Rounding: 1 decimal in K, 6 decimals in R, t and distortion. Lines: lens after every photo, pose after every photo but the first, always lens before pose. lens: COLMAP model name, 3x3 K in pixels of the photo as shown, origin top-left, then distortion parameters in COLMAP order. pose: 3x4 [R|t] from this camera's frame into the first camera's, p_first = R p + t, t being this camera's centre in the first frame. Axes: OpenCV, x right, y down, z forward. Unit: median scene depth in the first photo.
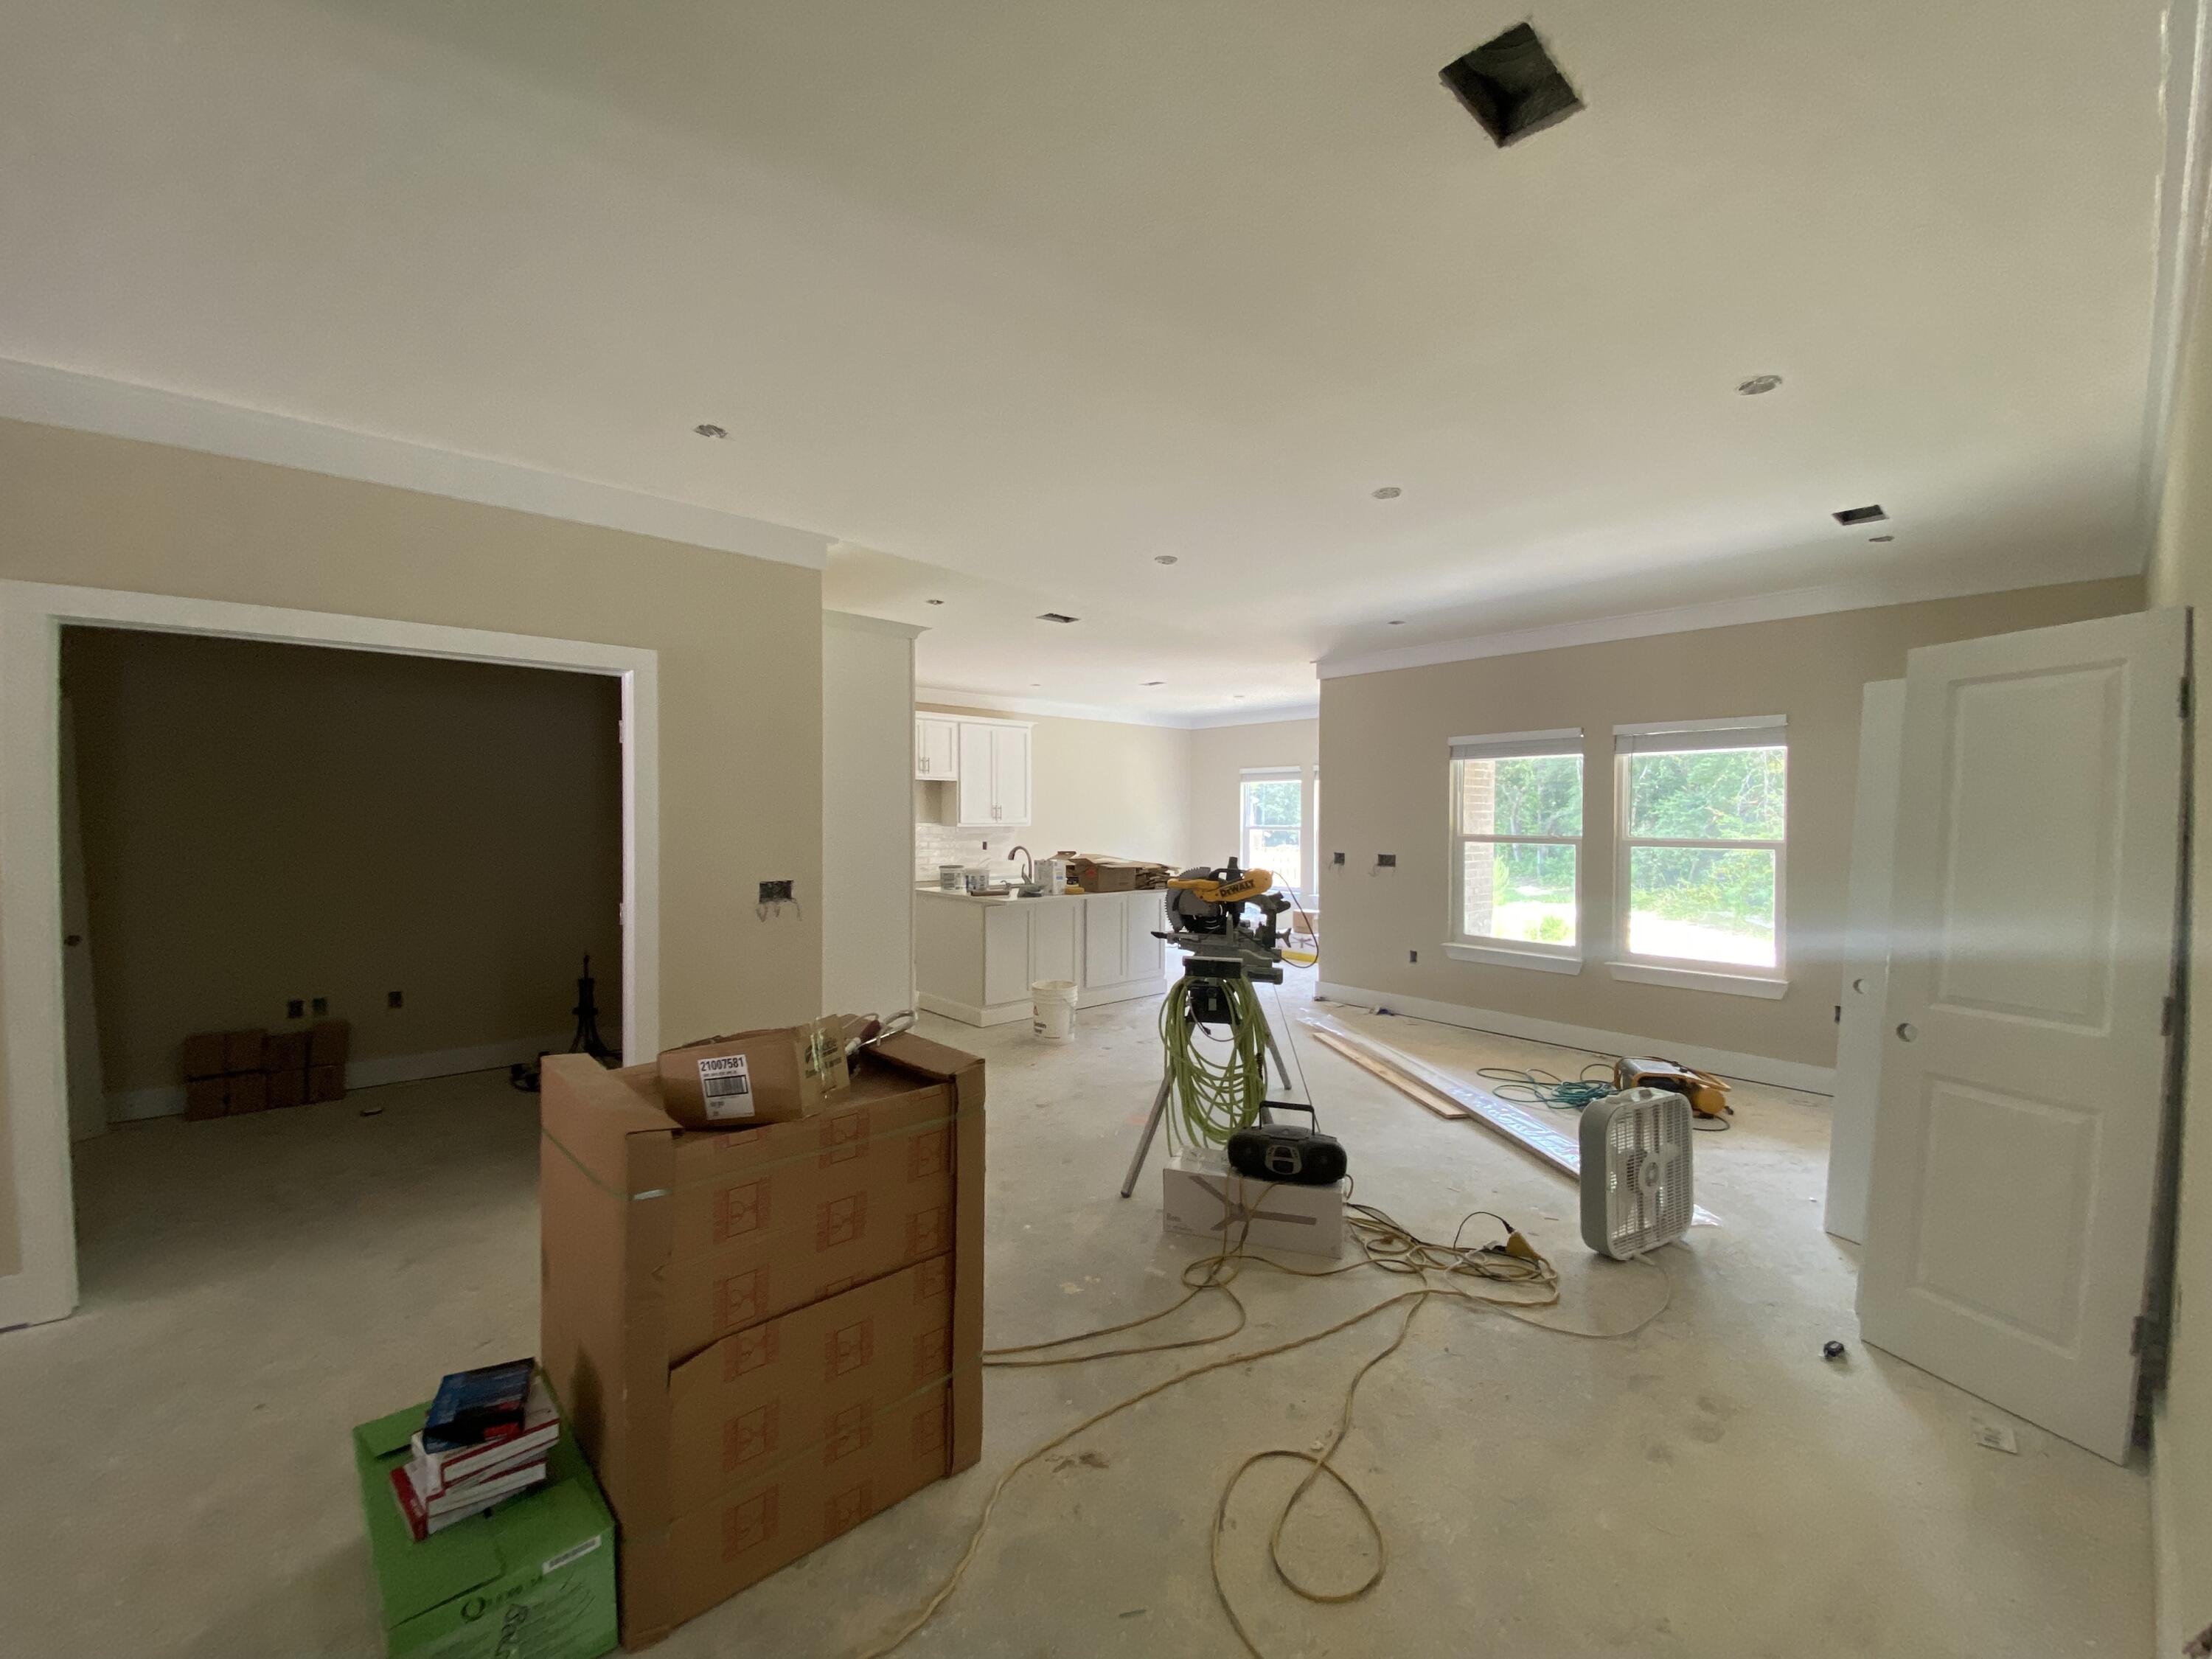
lens RADIAL K [[894.0, 0, 1102.6], [0, 894.0, 820.3], [0, 0, 1]] dist [-0.000772, -0.001023]
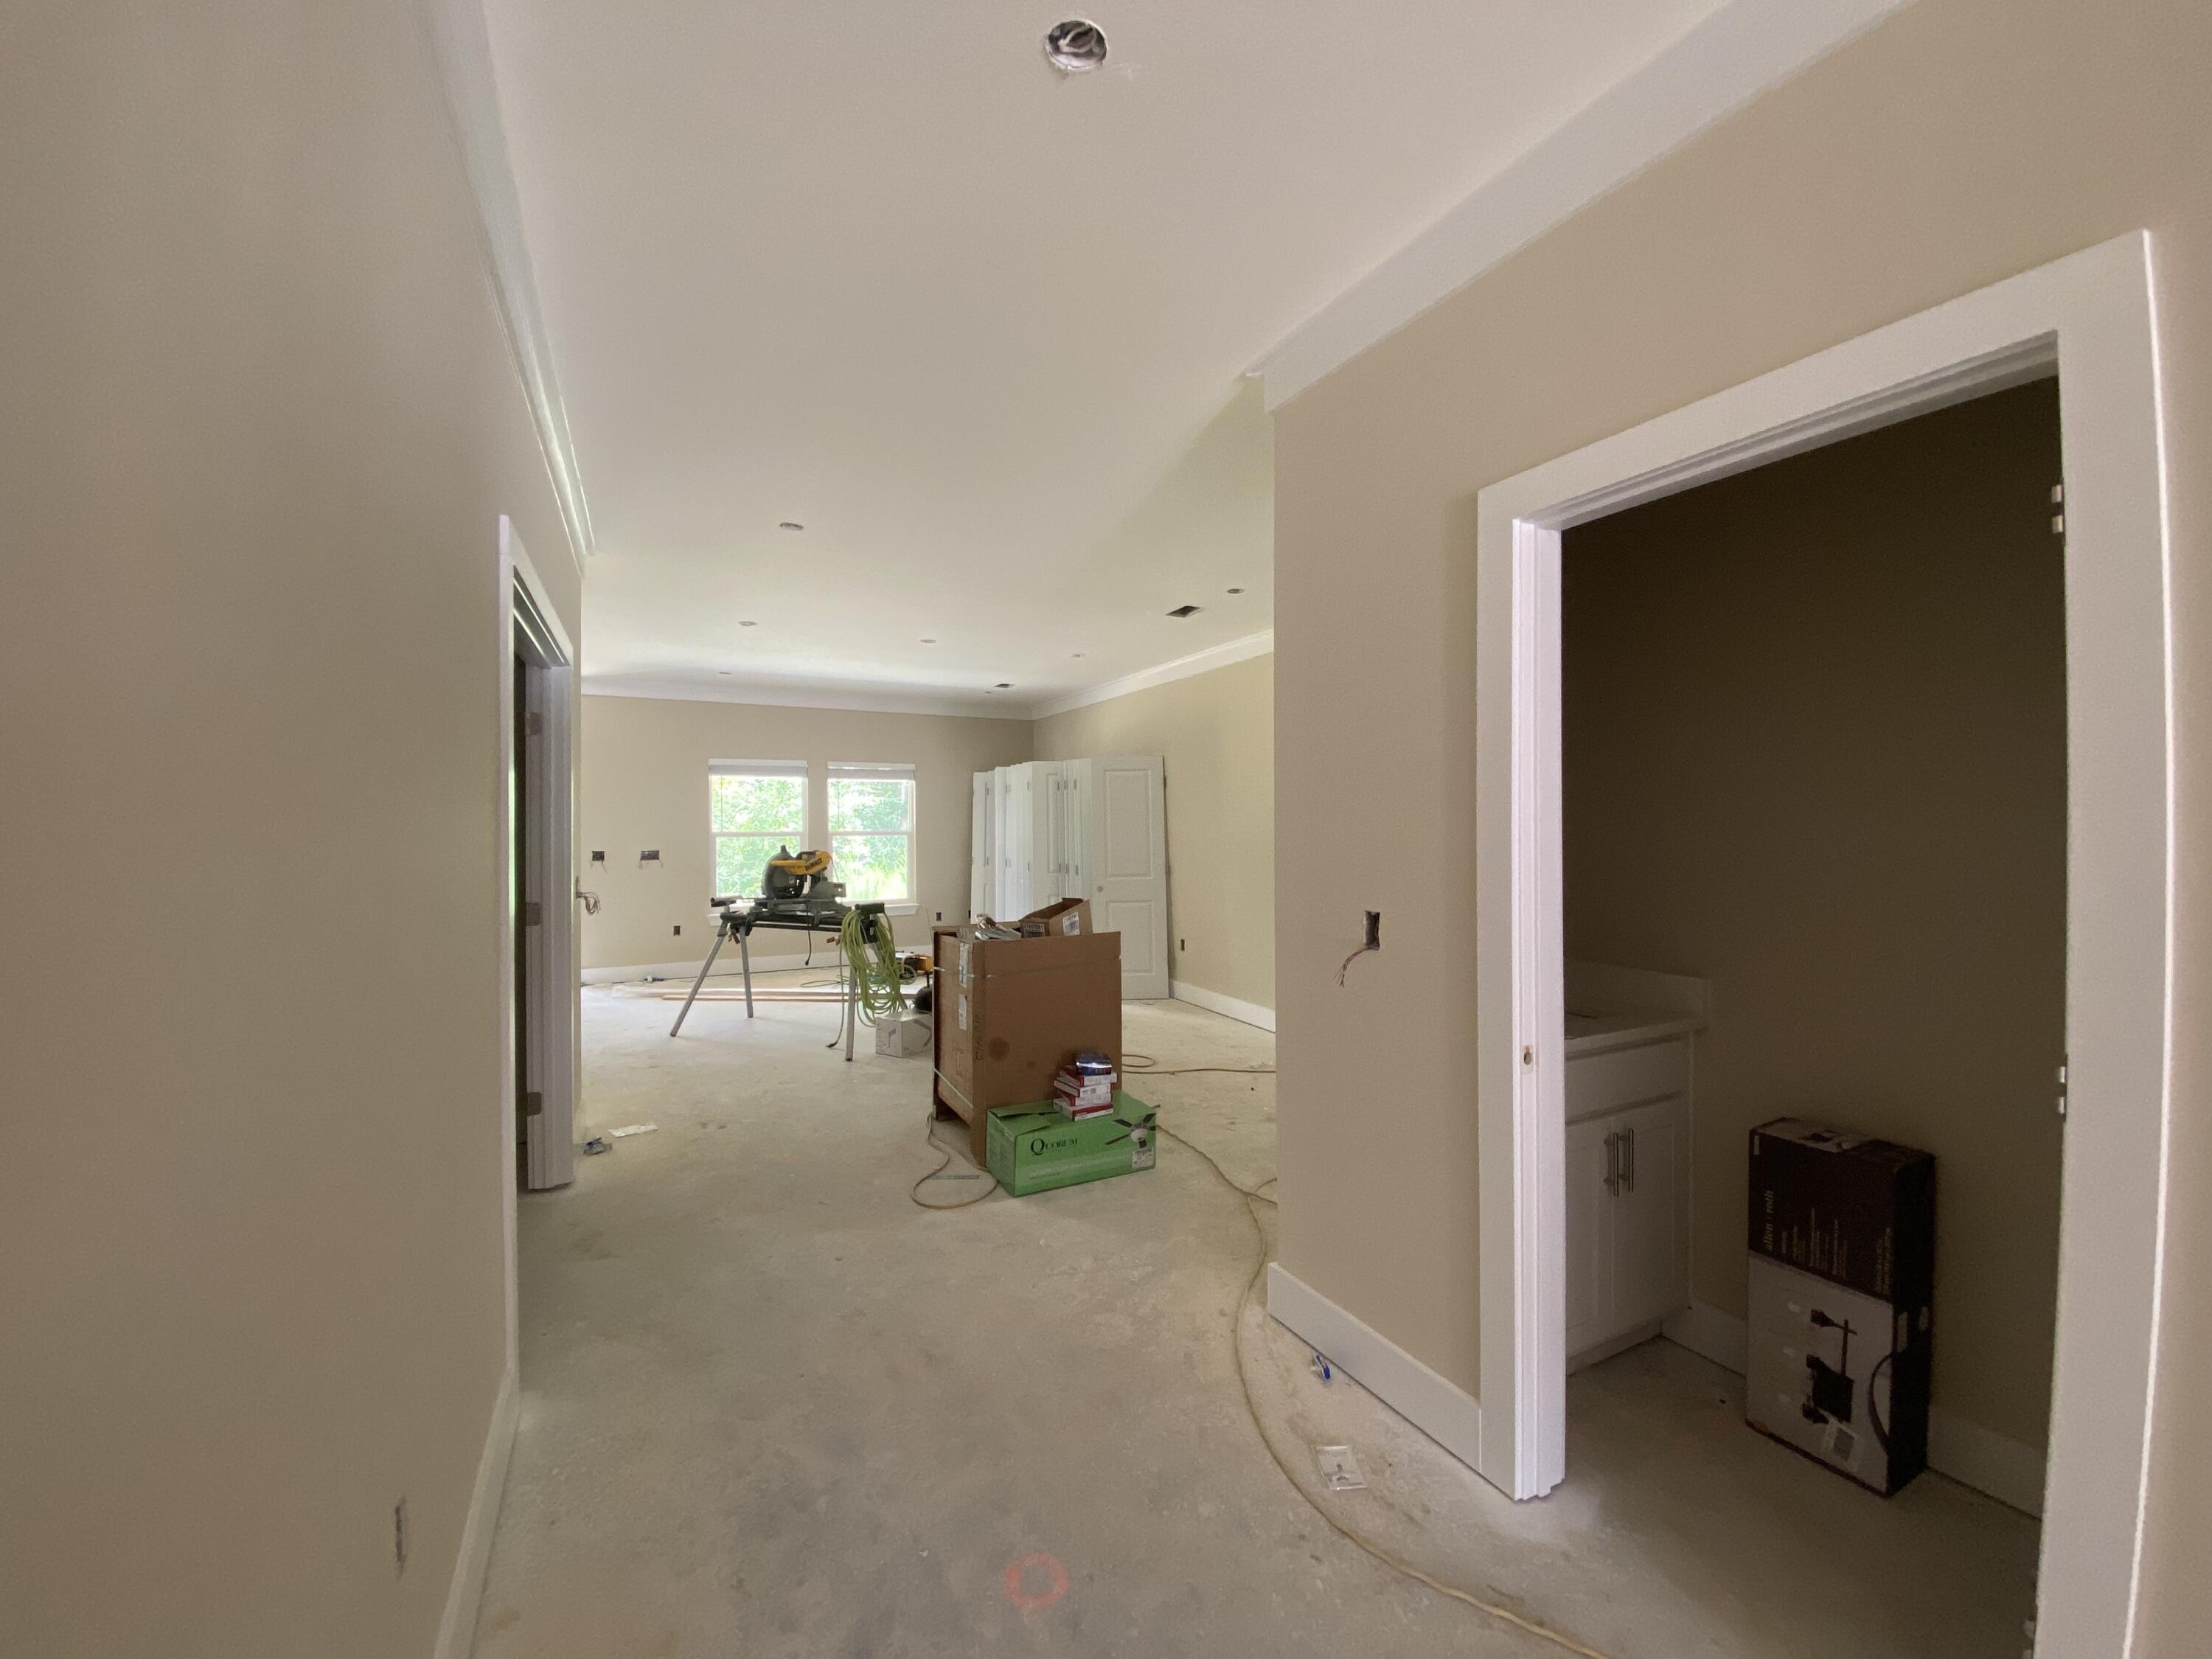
lens RADIAL K [[894.0, 0, 1109.3], [0, 894.0, 830.6], [0, 0, 1]] dist [-0.000772, -0.001023]
pose [[0.264843, -0.012843, 0.964206, -0.831254], [0.009728, 0.999896, 0.010646, 0.005903], [-0.964242, 0.006560, 0.264940, 0.095002]]
